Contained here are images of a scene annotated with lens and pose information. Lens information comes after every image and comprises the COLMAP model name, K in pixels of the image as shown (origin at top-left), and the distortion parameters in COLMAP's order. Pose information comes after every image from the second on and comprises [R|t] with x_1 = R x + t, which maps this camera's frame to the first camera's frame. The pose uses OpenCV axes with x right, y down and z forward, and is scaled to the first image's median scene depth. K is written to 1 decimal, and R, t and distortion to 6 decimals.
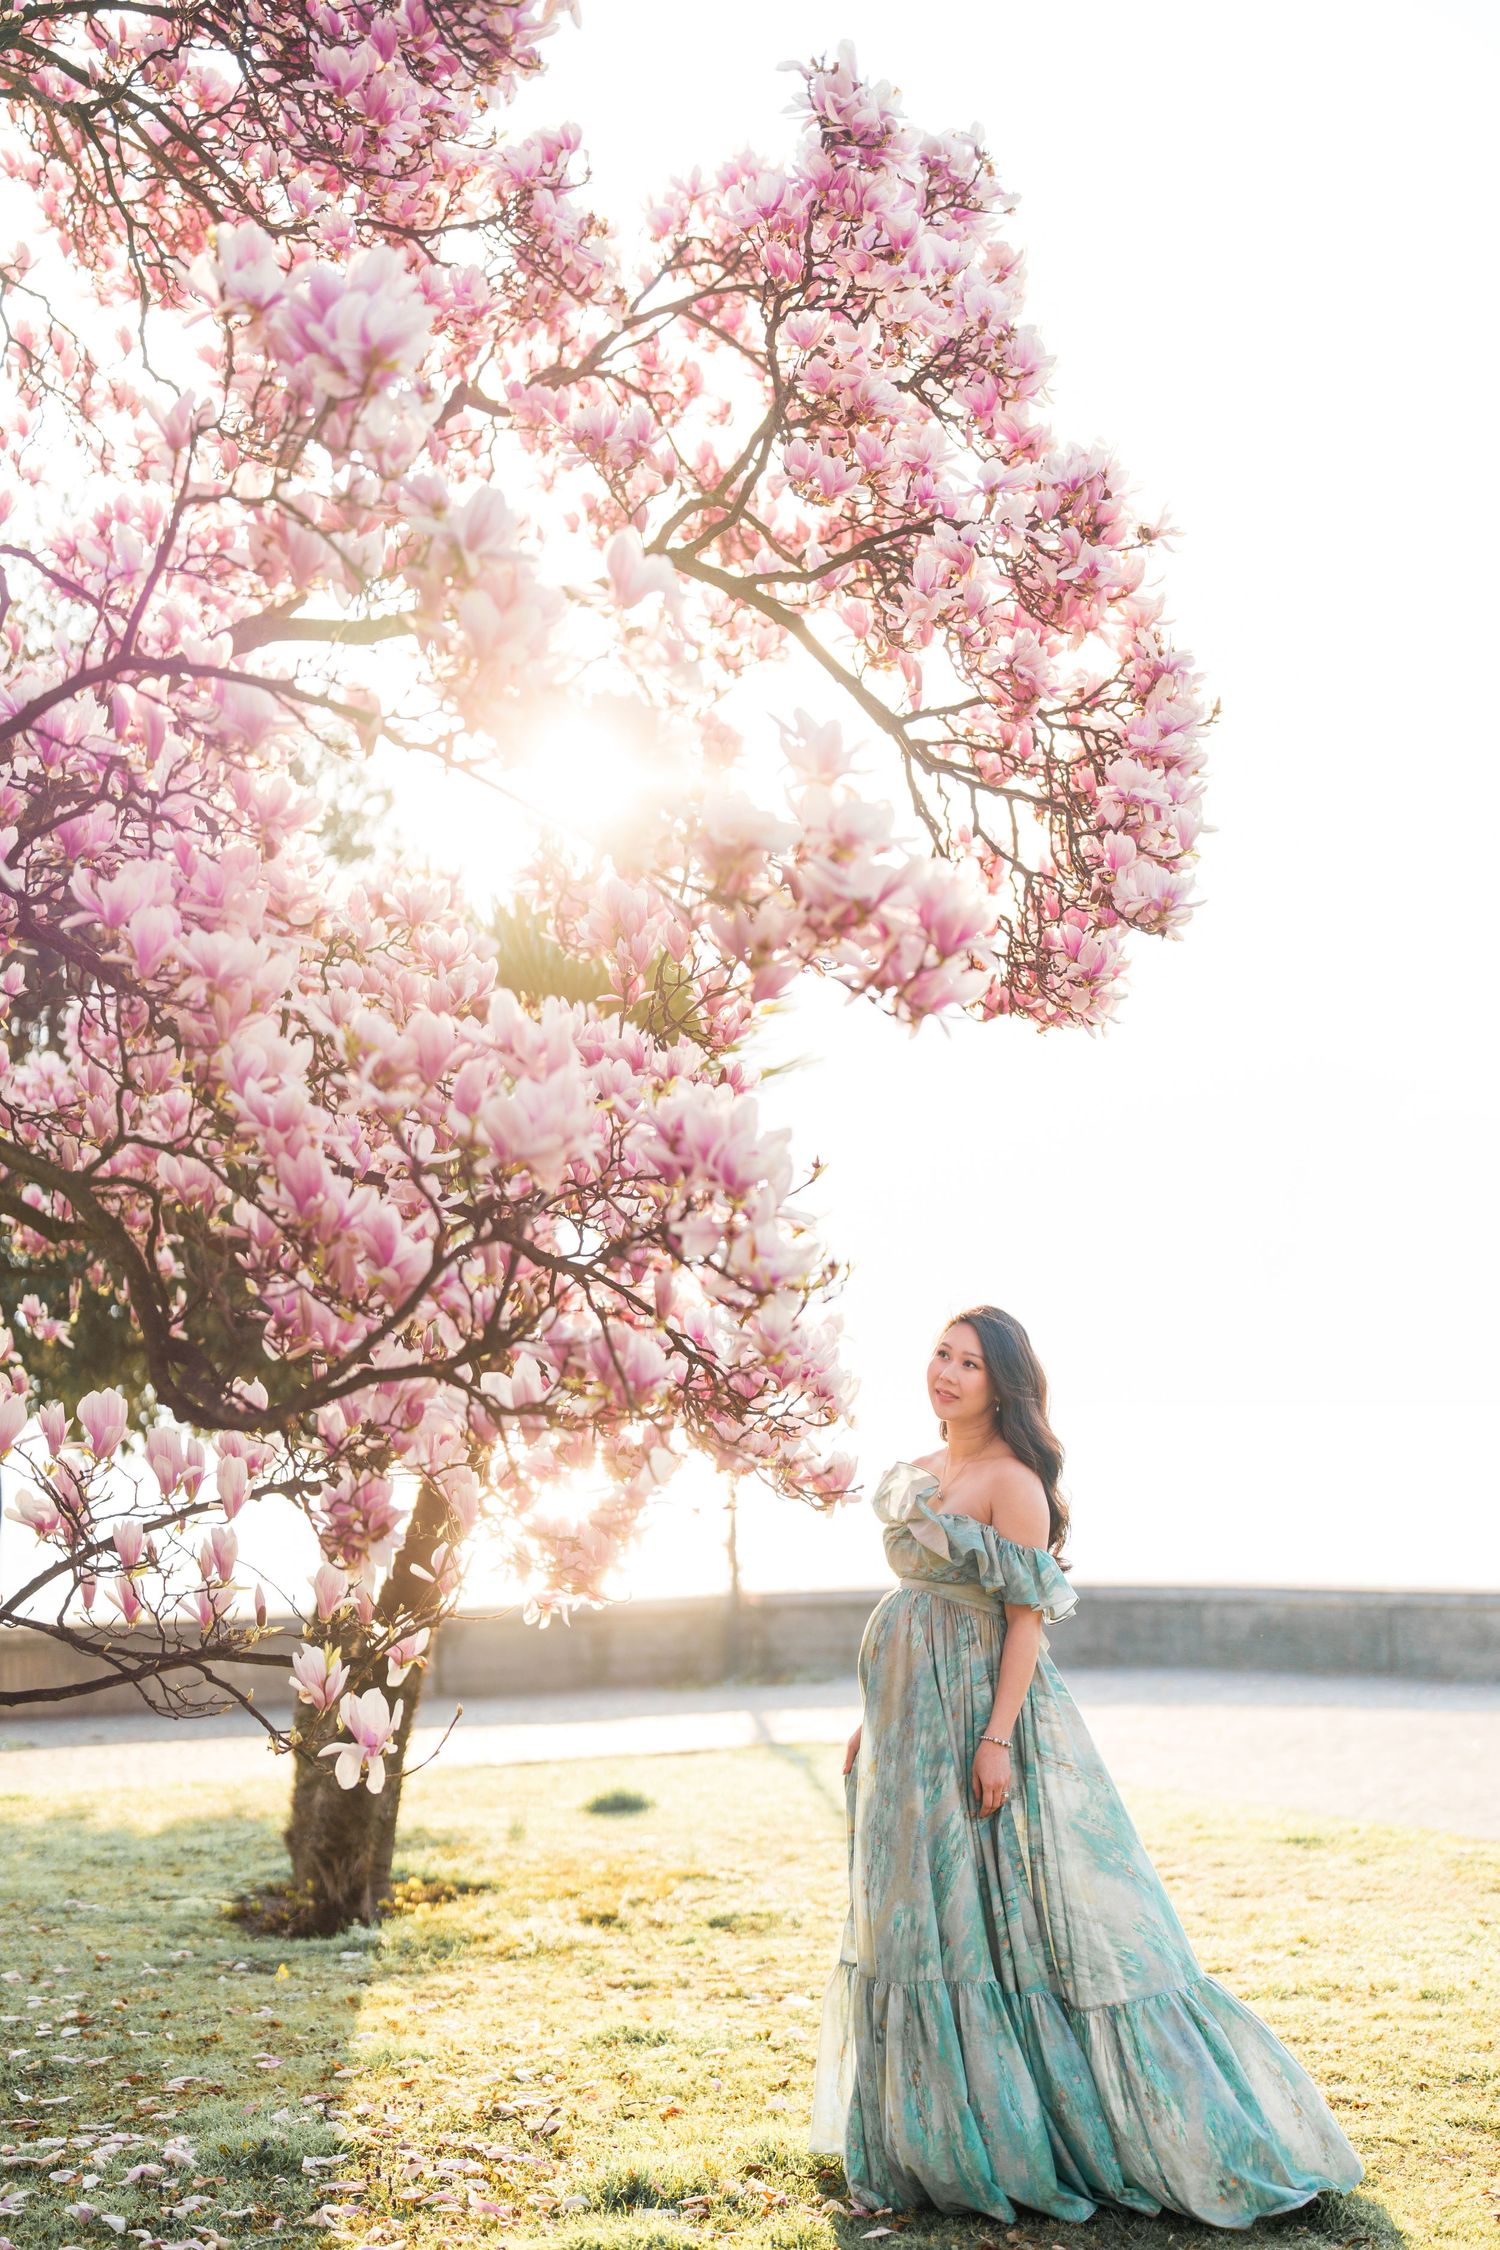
lens RADIAL K [[3181.9, 0, 752.7], [0, 3181.9, 1151.7], [0, 0, 1]] dist [-0.192075, 1.200800]
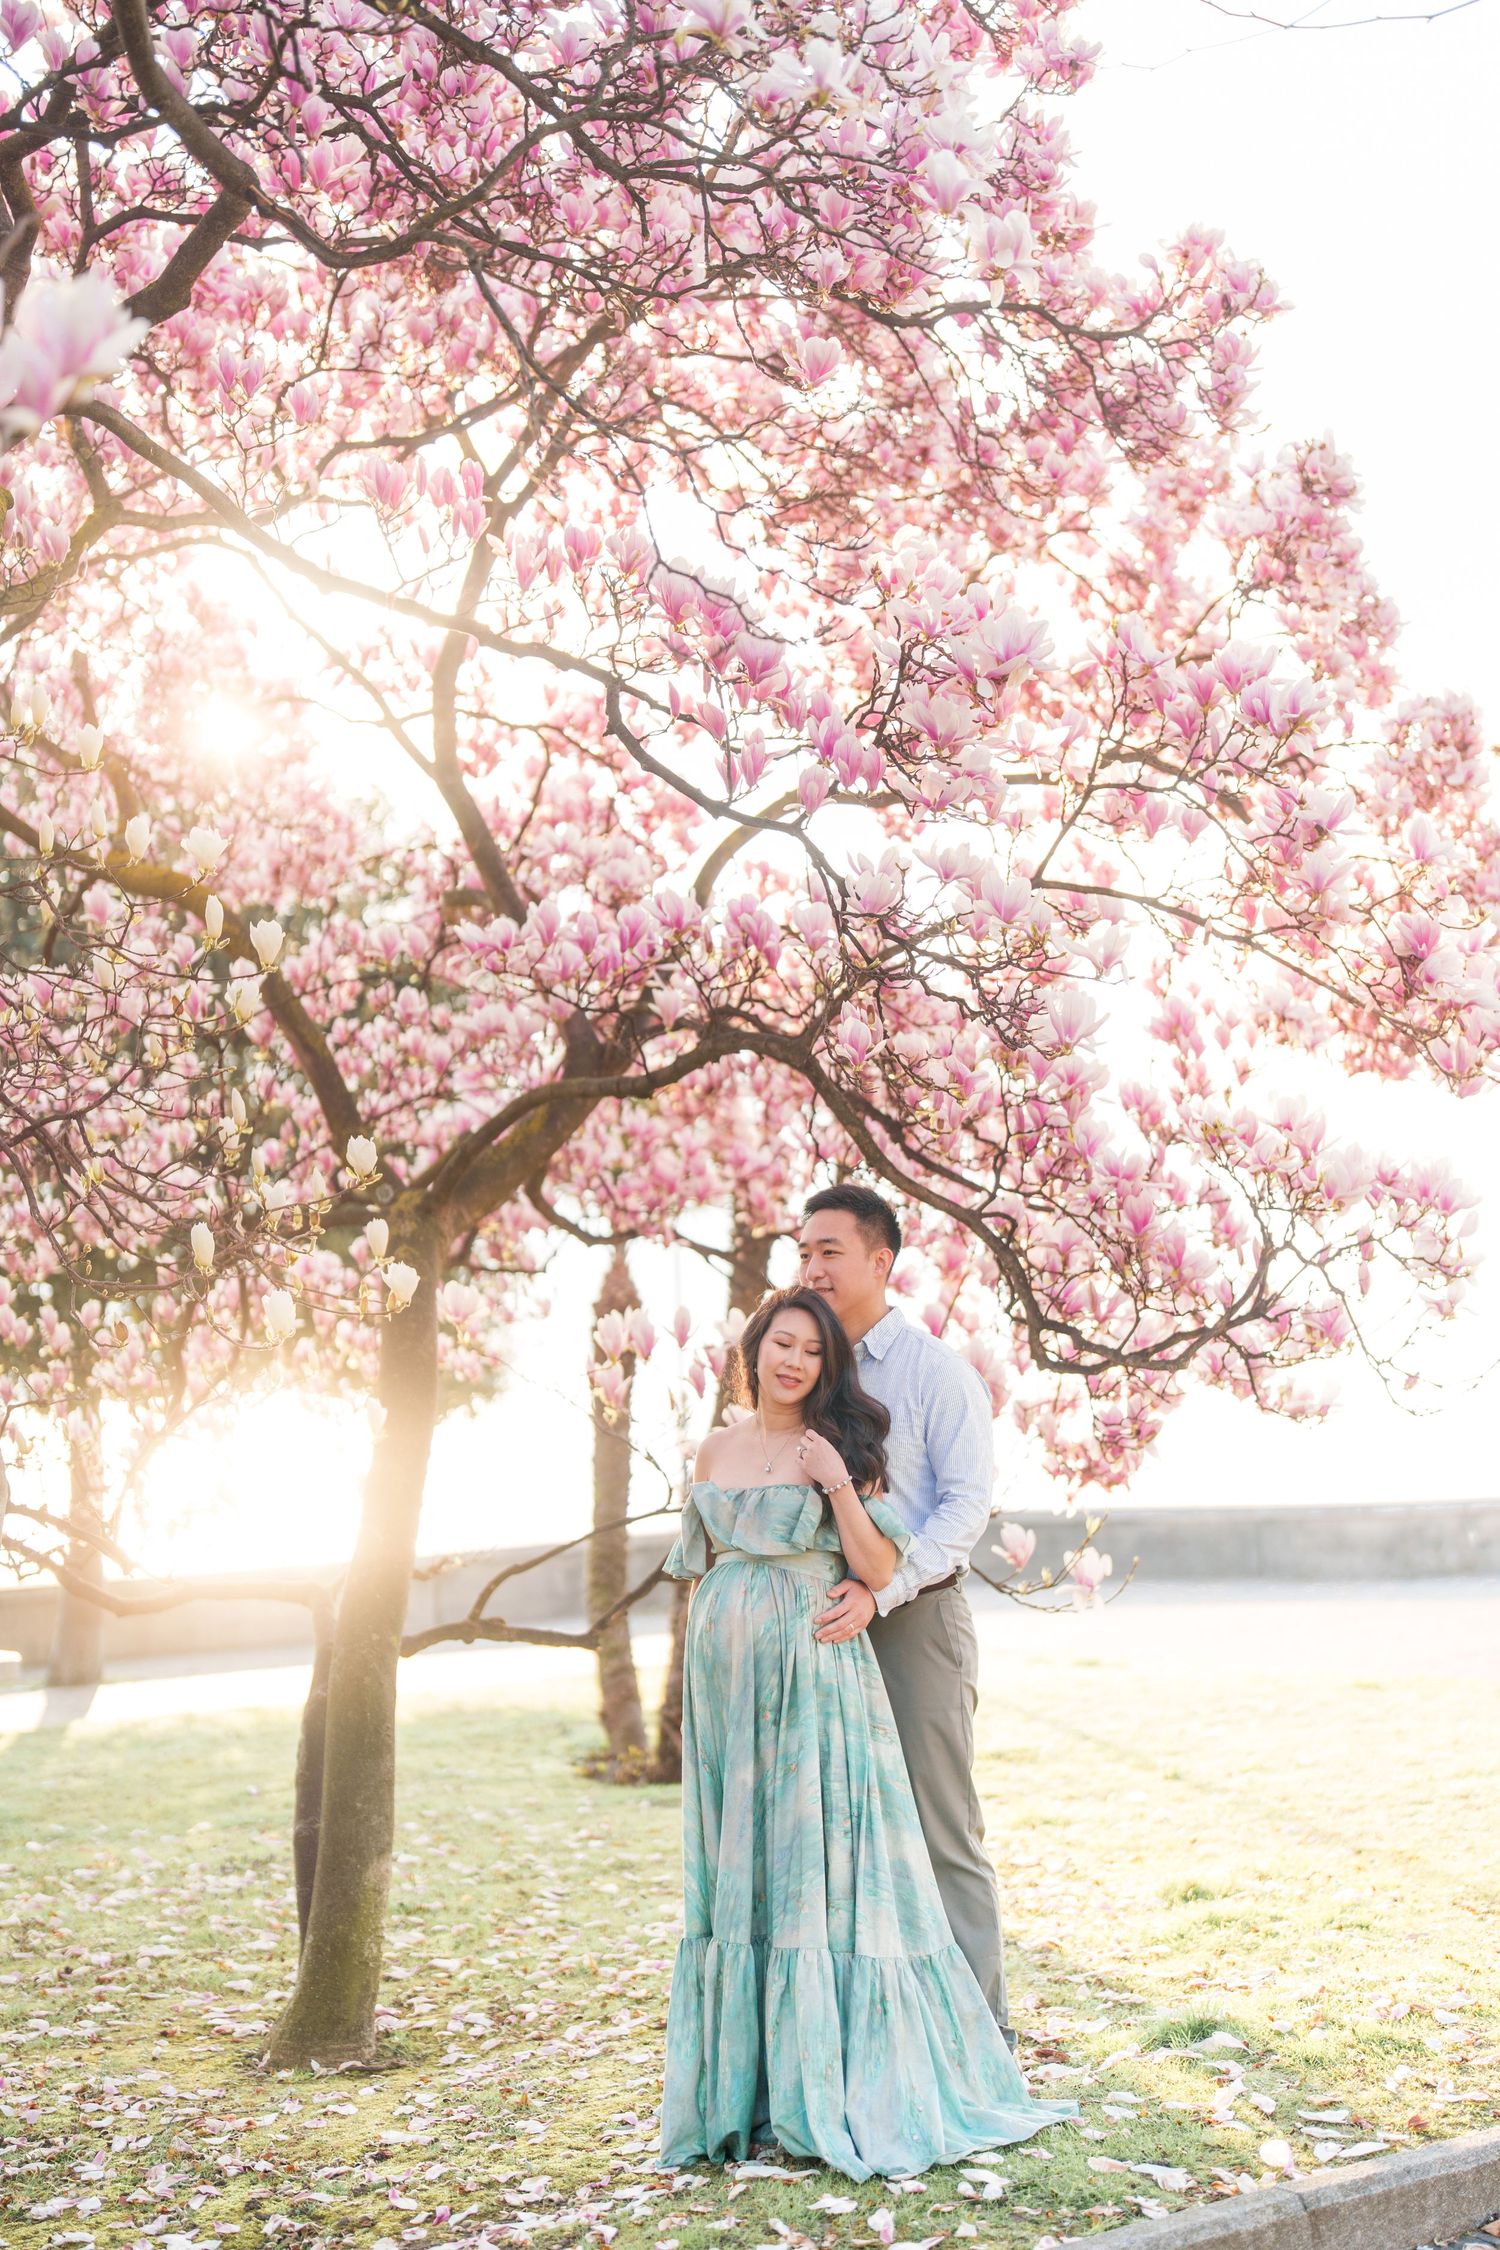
lens RADIAL K [[3092.7, 0, 749.1], [0, 3092.7, 1129.6], [0, 0, 1]] dist [-0.182064, 1.193884]
pose [[0.992228, -0.020027, 0.122810, -0.381864], [0.019716, 0.999799, 0.003747, -0.030156], [-0.122860, -0.001297, 0.992423, -0.354983]]
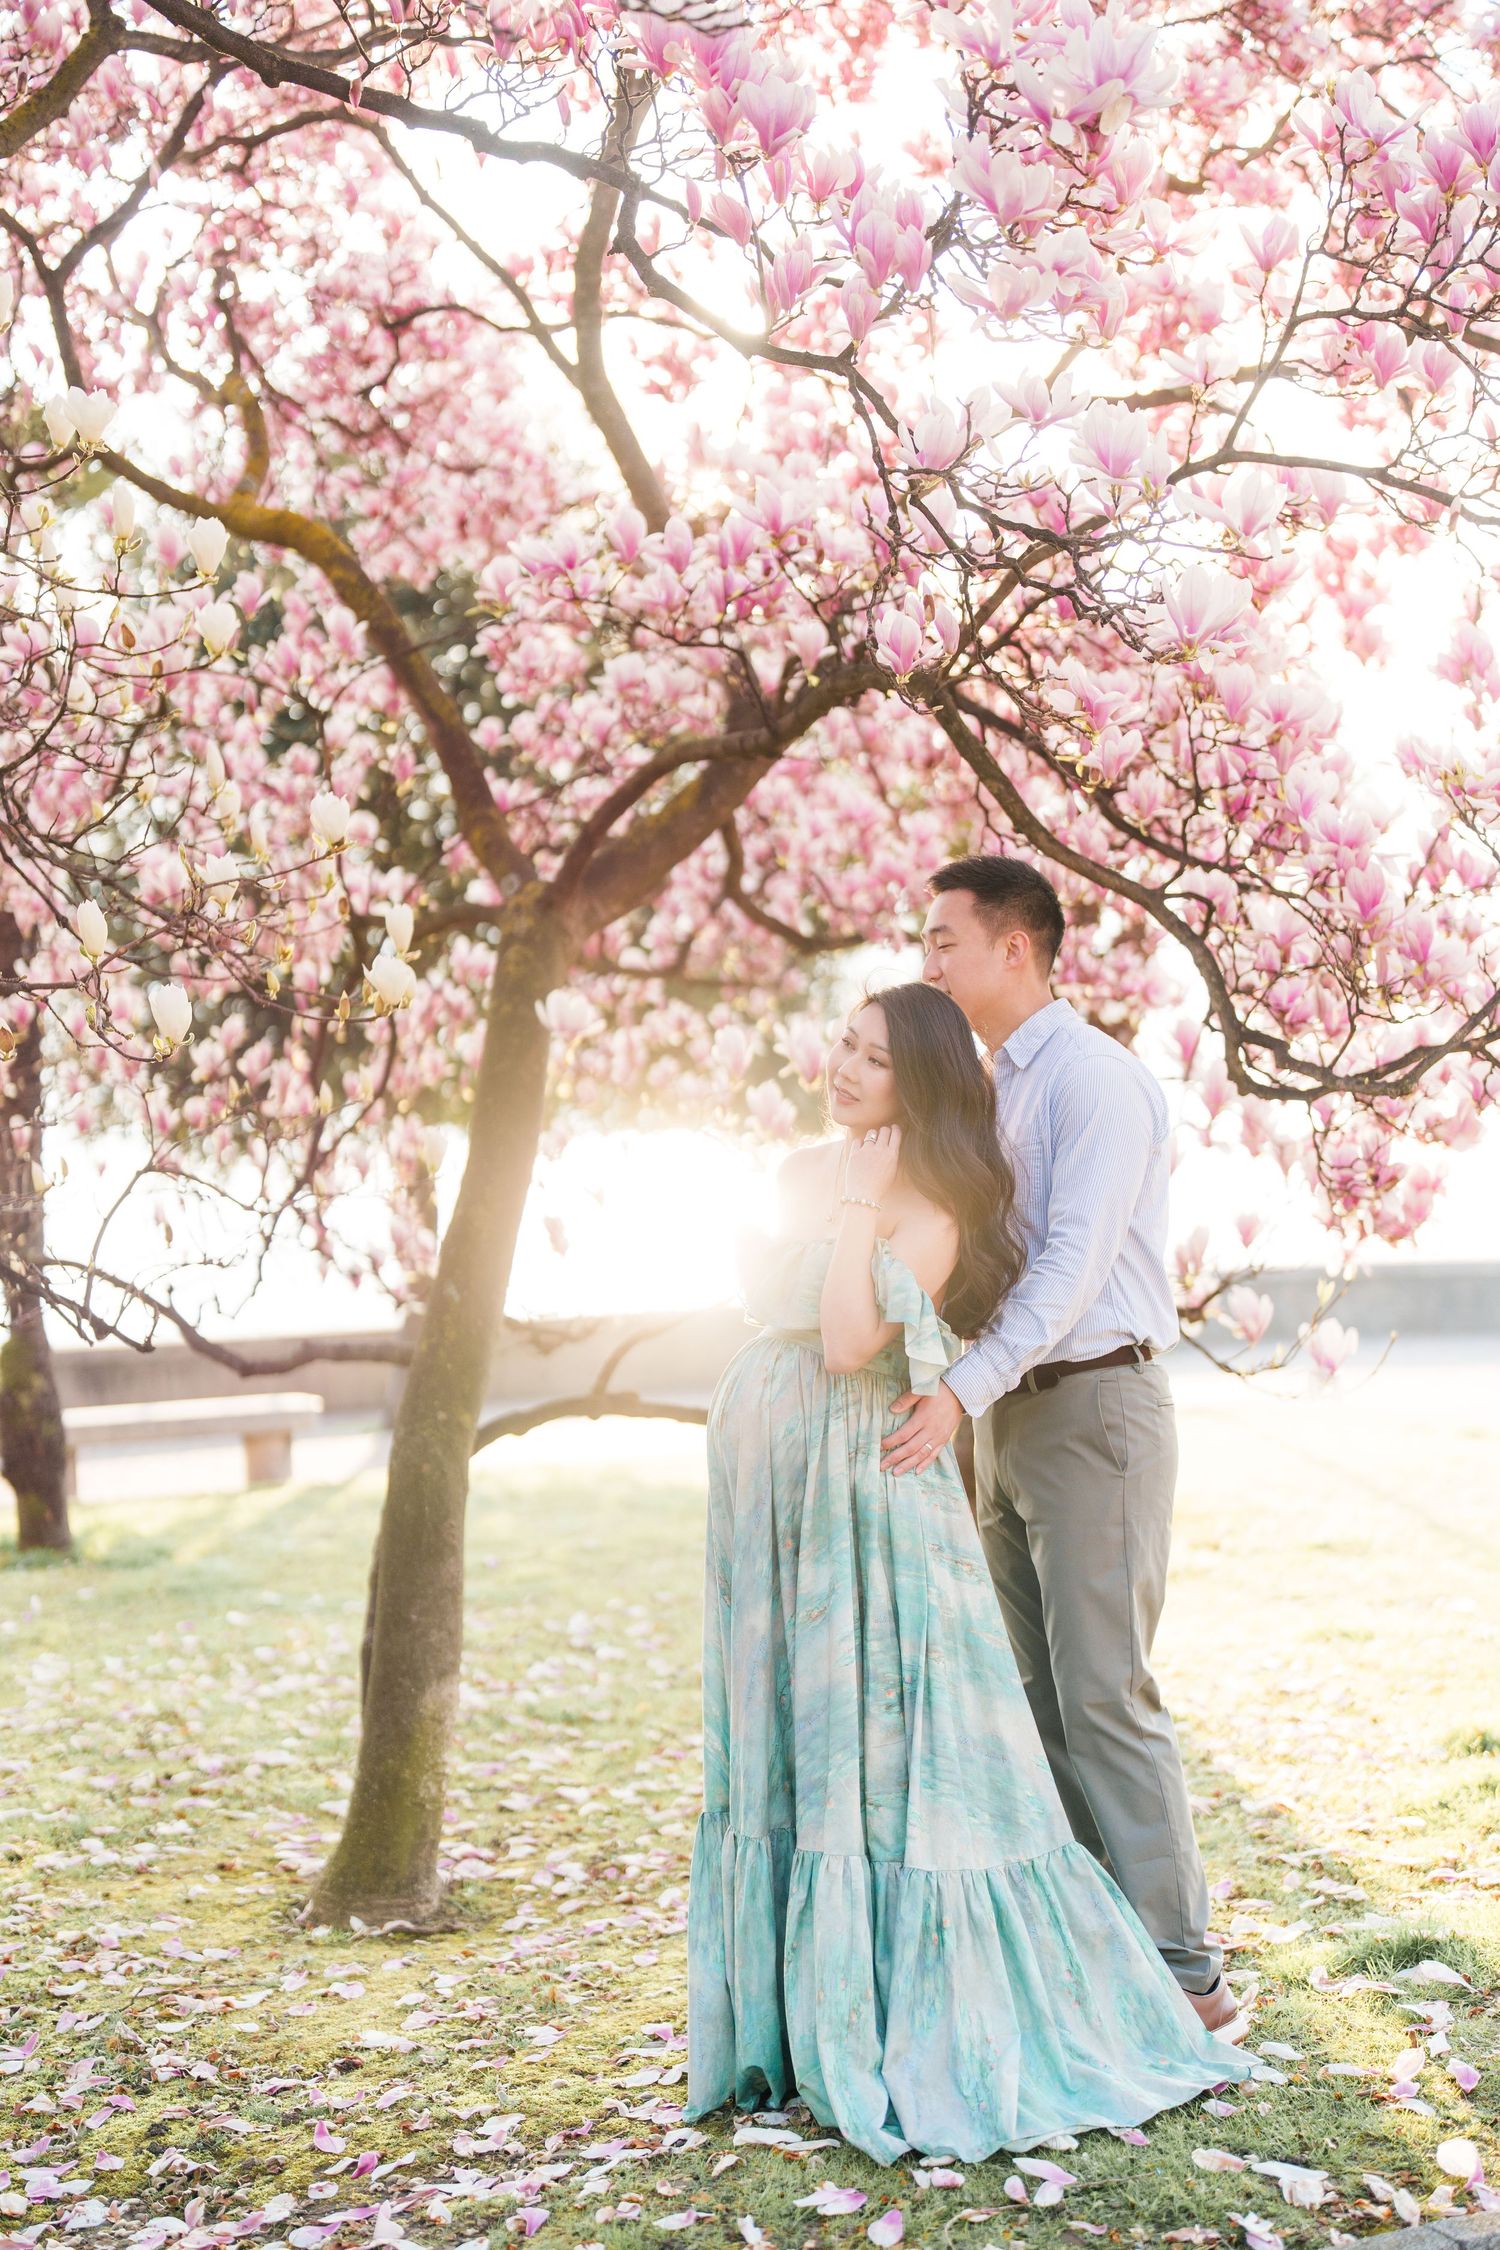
lens RADIAL K [[3090.7, 0, 747.7], [0, 3090.7, 1131.6], [0, 0, 1]] dist [-0.185534, 1.194925]
pose [[0.998914, -0.024515, -0.039624, -0.244636], [0.027824, 0.995971, 0.085255, -0.003952], [0.037374, -0.086265, 0.995571, -0.124953]]
